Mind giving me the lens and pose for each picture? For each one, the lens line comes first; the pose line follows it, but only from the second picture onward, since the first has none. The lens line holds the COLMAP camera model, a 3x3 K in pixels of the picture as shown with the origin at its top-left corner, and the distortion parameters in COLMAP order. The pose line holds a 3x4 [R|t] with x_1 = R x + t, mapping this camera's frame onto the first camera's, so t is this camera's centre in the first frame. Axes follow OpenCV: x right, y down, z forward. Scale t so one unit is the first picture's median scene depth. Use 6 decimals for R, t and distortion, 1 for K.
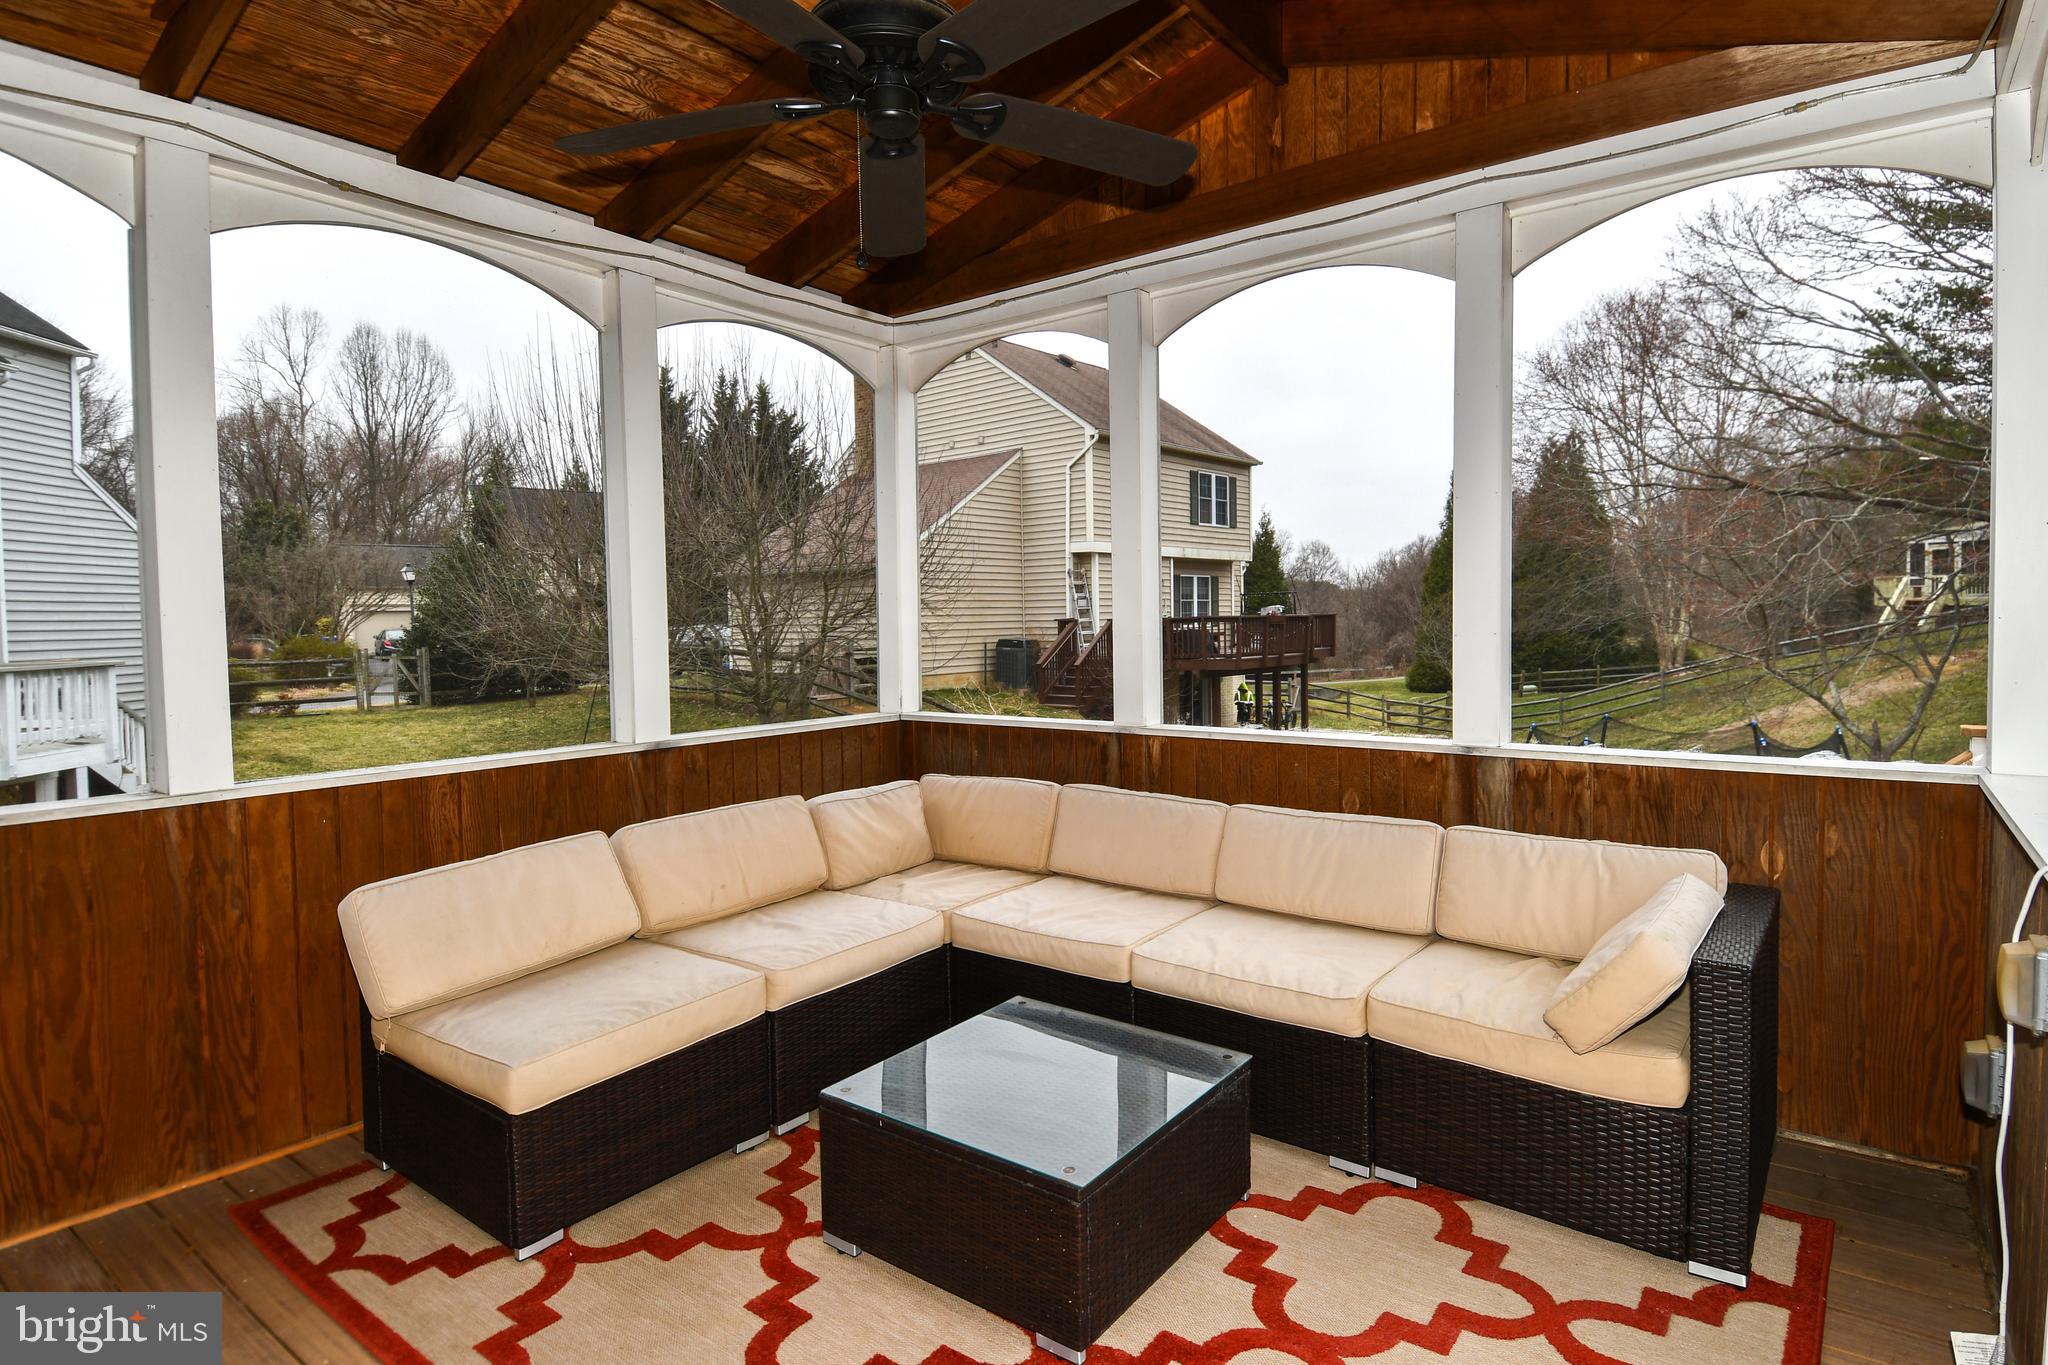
lens RADIAL K [[1055.7, 0, 1064.5], [0, 1055.7, 659.1], [0, 0, 1]] dist [0.061011, -0.059834]
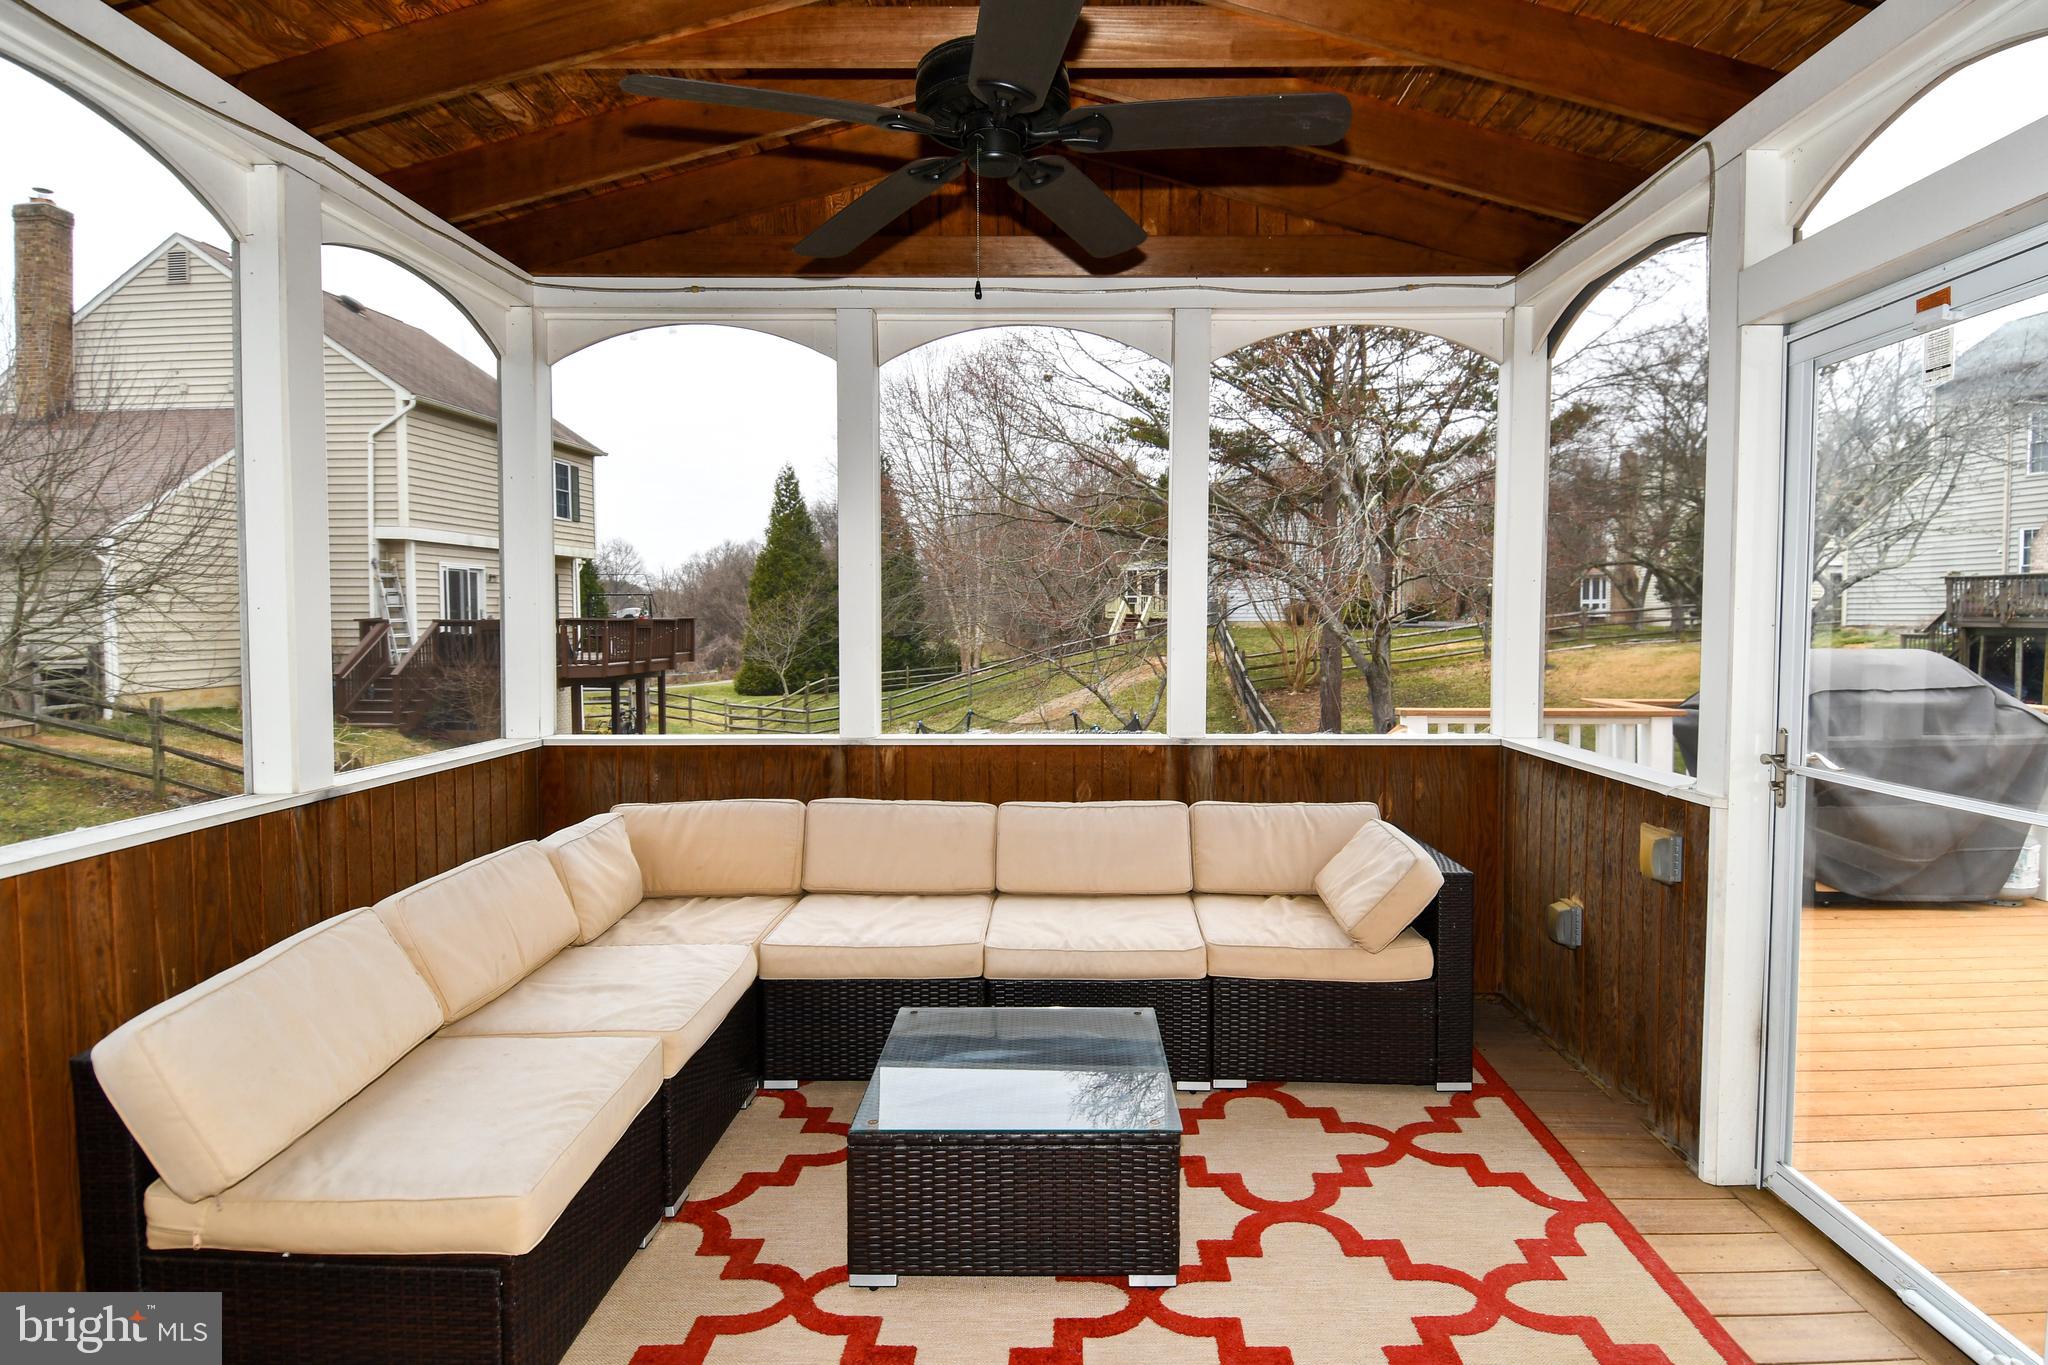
lens RADIAL K [[1055.7, 0, 1064.5], [0, 1055.7, 659.1], [0, 0, 1]] dist [0.061011, -0.059834]
pose [[0.814933, -0.008429, 0.579493, -0.381959], [0.010335, 0.999947, 0.000011, -0.010168], [-0.579462, 0.005980, 0.814977, 0.062546]]
